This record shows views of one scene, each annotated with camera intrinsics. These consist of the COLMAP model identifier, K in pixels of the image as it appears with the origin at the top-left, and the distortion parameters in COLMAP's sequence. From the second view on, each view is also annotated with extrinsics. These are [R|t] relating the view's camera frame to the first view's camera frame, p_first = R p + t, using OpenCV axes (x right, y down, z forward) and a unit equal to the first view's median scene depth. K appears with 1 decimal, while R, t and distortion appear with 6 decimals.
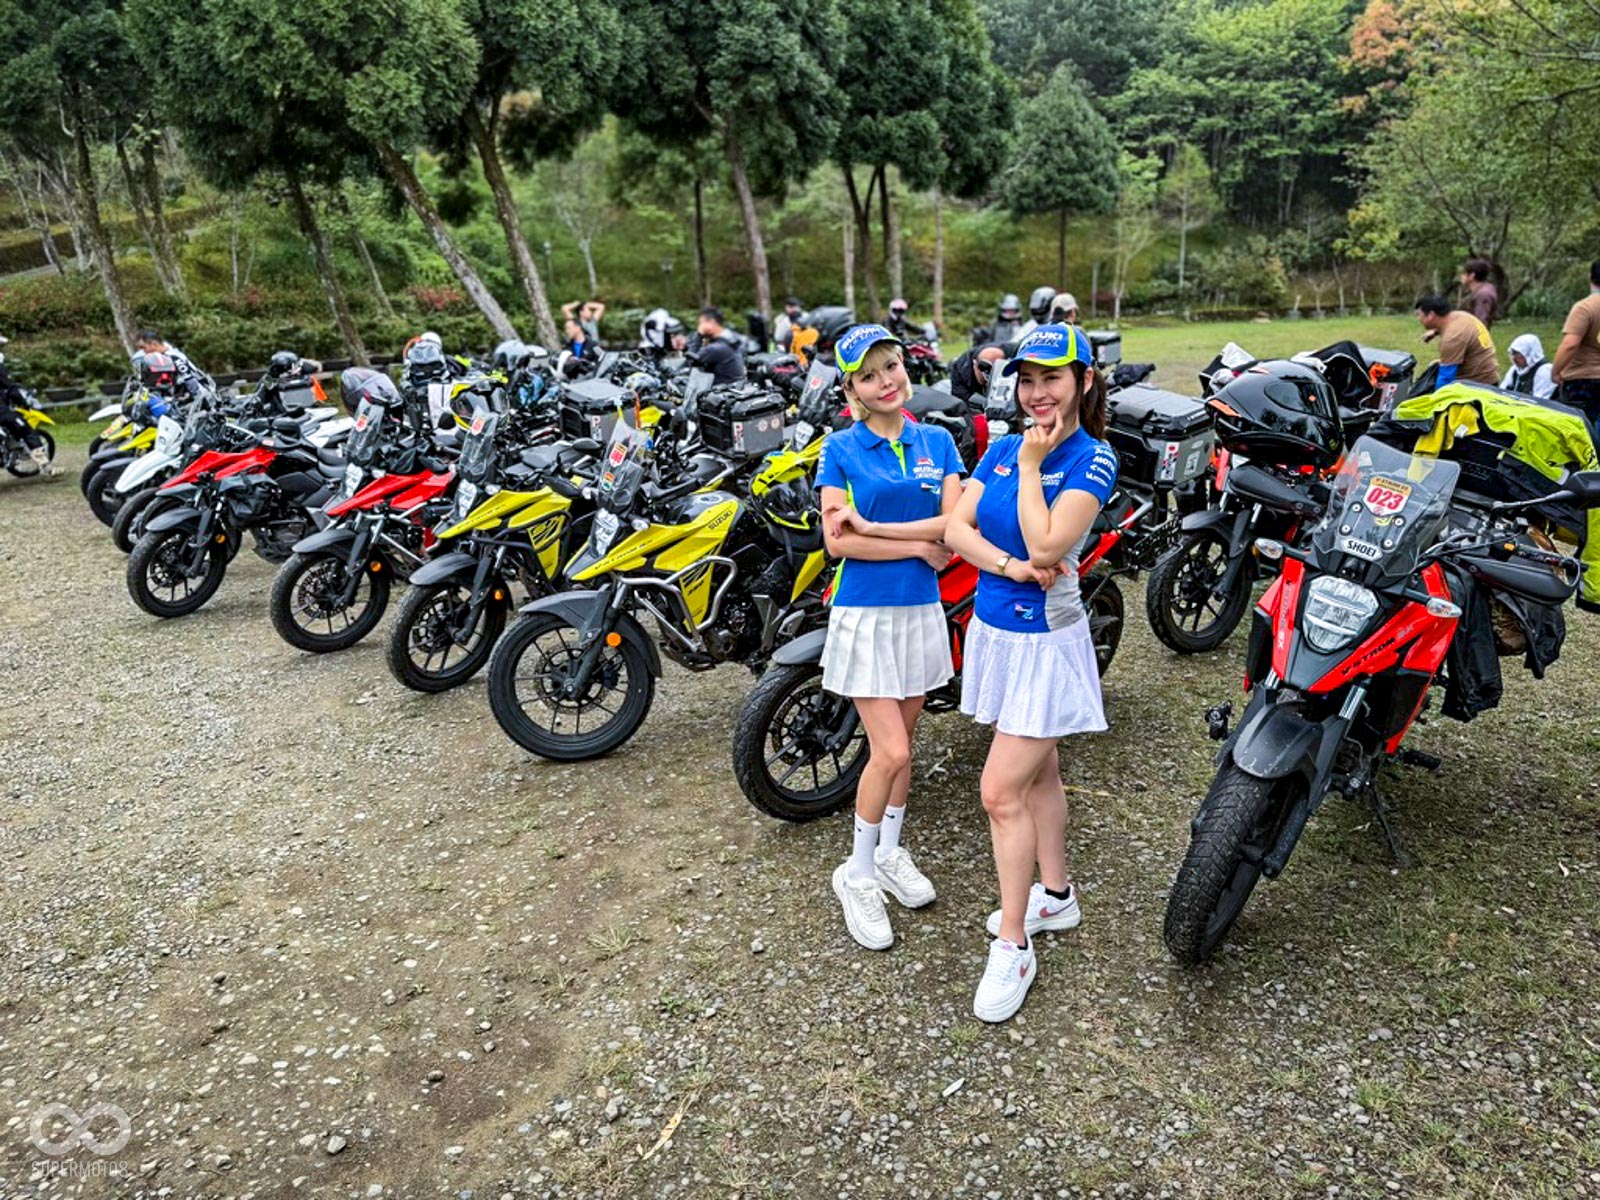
lens RADIAL K [[1148.6, 0, 800.0], [0, 1148.6, 600.0], [0, 0, 1]] dist [0.033469, -0.031945]
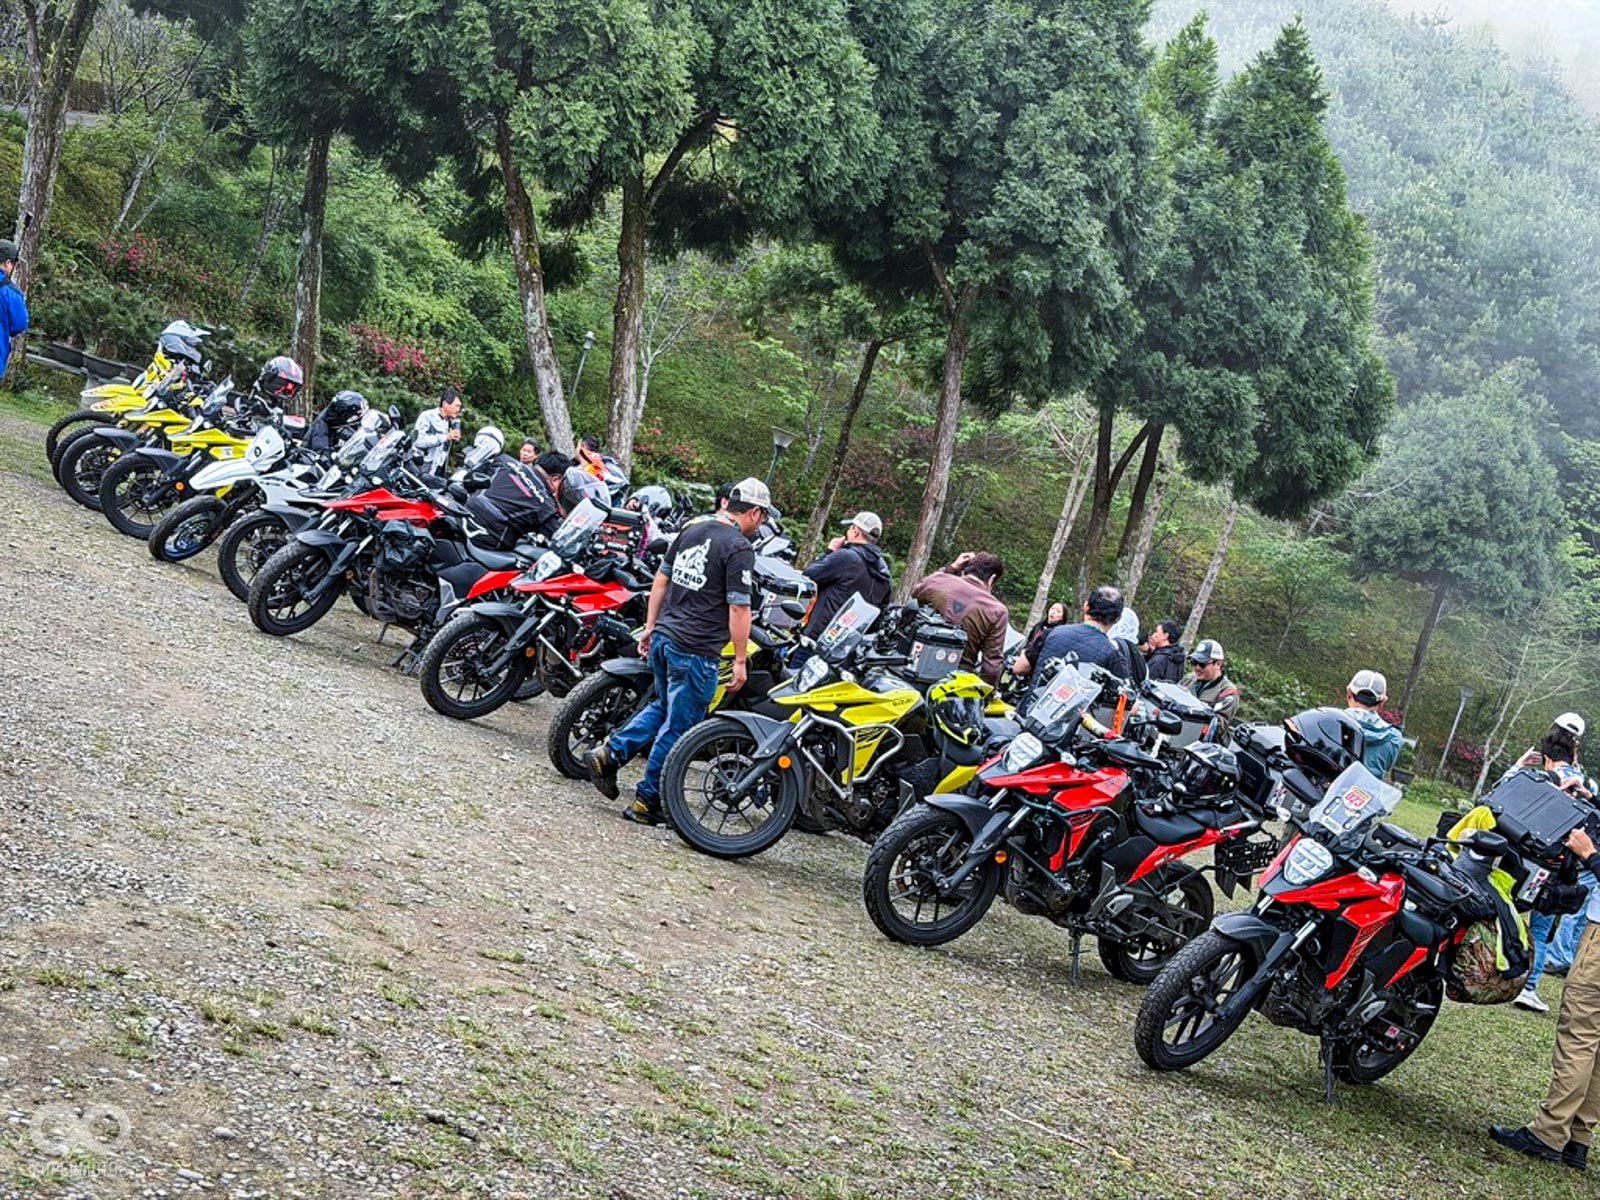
lens RADIAL K [[2234.2, 0, 800.0], [0, 2234.2, 600.0], [0, 0, 1]] dist [0.150000, -0.051446]
pose [[0.934683, 0.350955, -0.056561, -0.048538], [-0.354612, 0.909381, -0.217430, 0.240331], [-0.024872, 0.223285, 0.974436, -0.813641]]
